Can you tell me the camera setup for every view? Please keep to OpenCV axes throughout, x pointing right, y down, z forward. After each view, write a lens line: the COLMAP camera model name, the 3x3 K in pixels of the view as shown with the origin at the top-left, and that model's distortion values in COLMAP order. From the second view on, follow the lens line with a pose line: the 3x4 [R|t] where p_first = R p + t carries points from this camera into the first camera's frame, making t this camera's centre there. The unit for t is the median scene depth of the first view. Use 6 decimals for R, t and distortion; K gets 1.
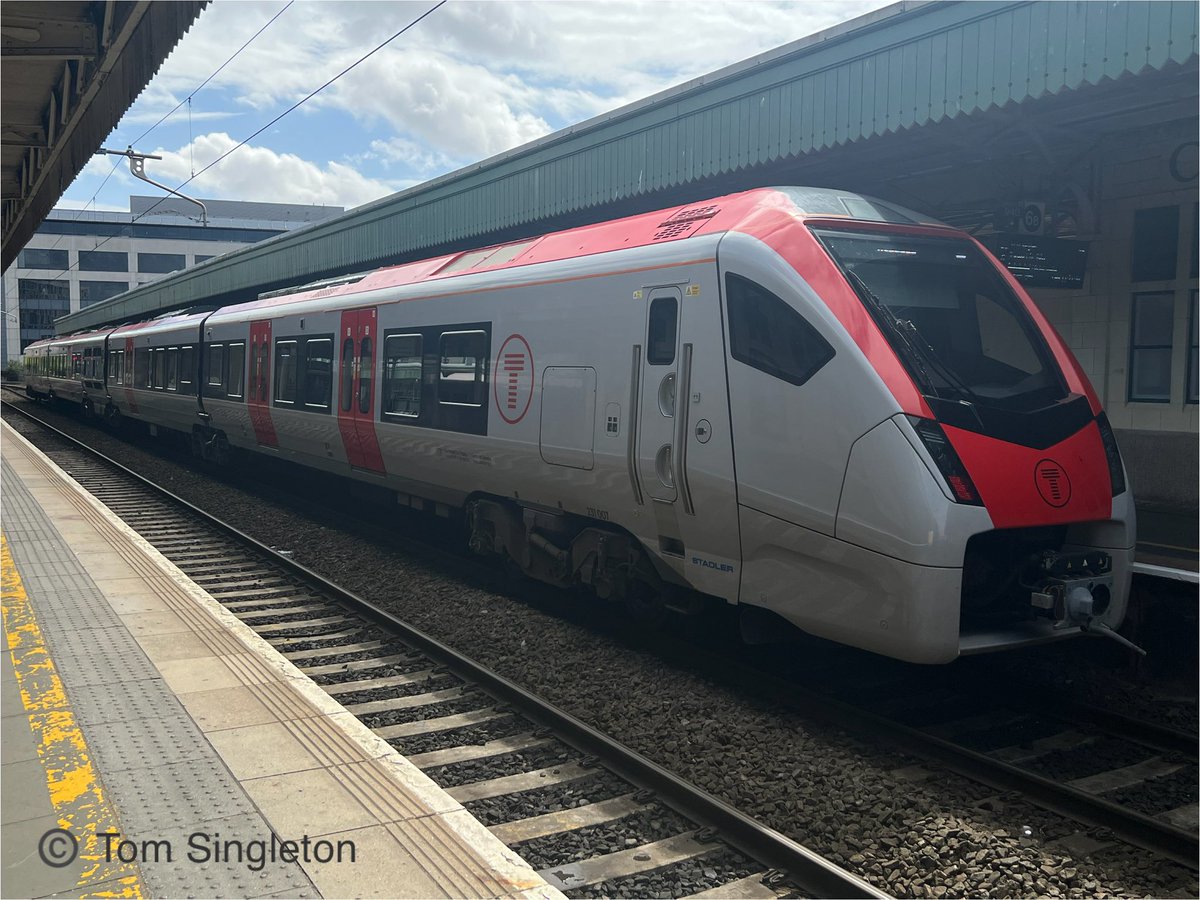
lens RADIAL K [[1106.3, 0, 667.7], [0, 1106.3, 458.6], [0, 0, 1]] dist [0.046271, 0.003632]
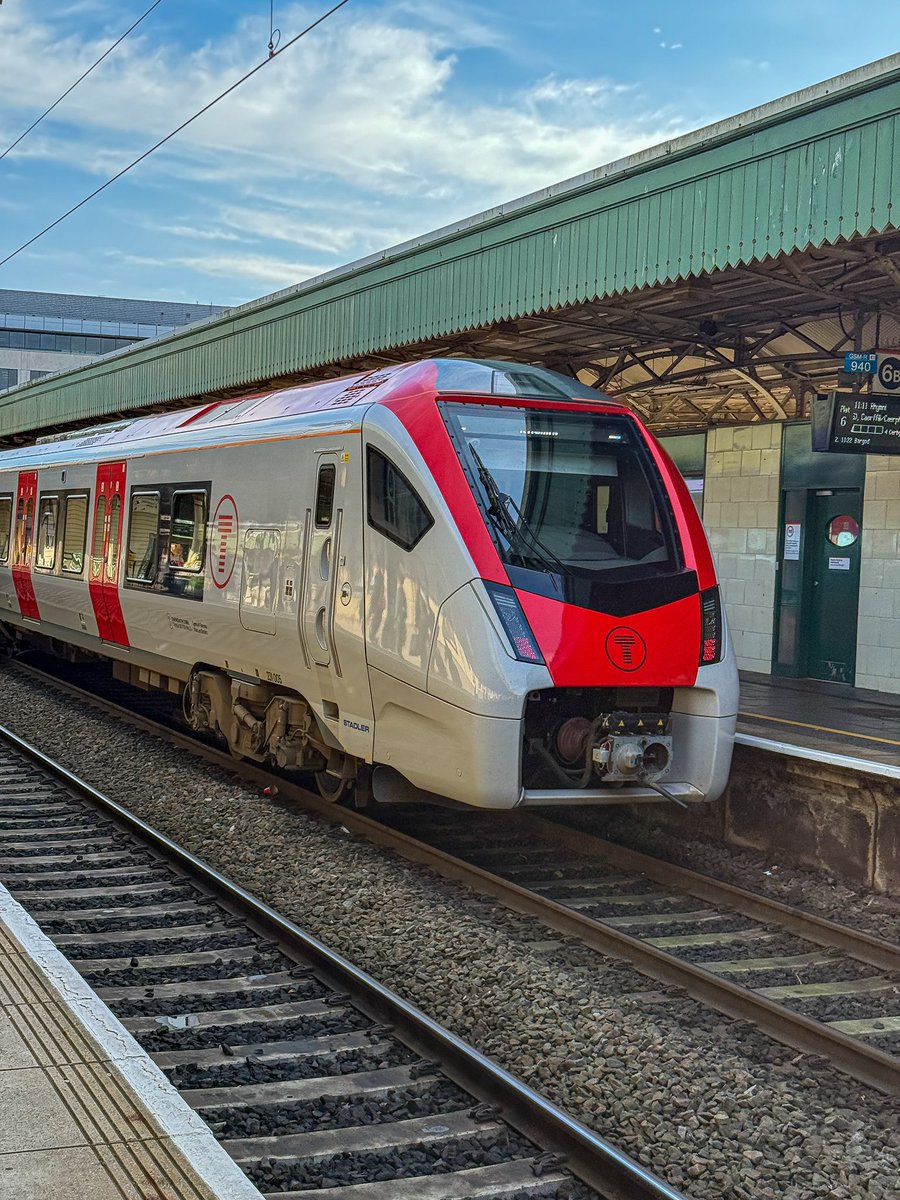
lens RADIAL K [[1740.3, 0, 450.9], [0, 1740.3, 565.6], [0, 0, 1]] dist [0.158652, 0.026765]
pose [[0.985887, 0.030777, -0.164560, 0.298670], [-0.042181, 0.996910, -0.066261, 0.039967], [0.162013, 0.072268, 0.984139, -0.443715]]
